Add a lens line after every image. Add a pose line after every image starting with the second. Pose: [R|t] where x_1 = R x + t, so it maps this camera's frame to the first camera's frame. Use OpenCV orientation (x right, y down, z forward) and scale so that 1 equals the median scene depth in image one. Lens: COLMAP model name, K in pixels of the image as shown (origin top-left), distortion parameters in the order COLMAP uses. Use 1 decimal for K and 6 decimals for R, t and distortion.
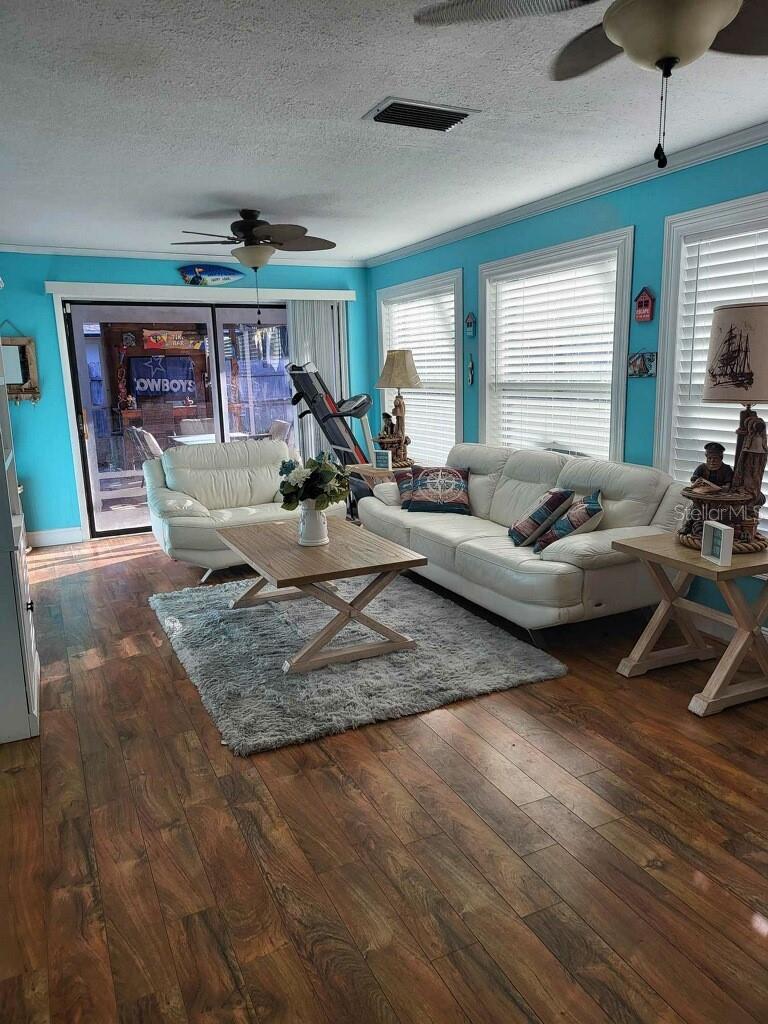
lens RADIAL K [[715.2, 0, 387.6], [0, 715.2, 503.3], [0, 0, 1]] dist [0.047052, -0.036499]
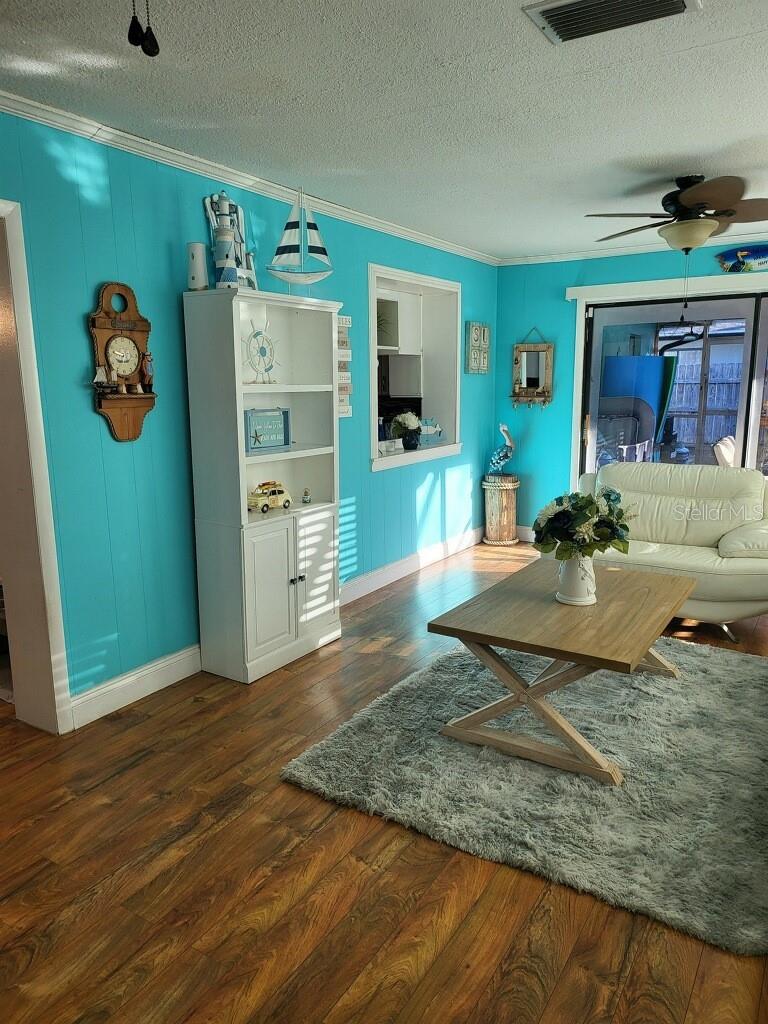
lens RADIAL K [[715.2, 0, 387.2], [0, 715.2, 517.7], [0, 0, 1]] dist [0.047052, -0.036499]
pose [[0.525942, 0.181171, -0.831001, 0.486660], [-0.162672, 0.980440, 0.110795, -0.100494], [0.834819, 0.076909, 0.545126, 0.435620]]
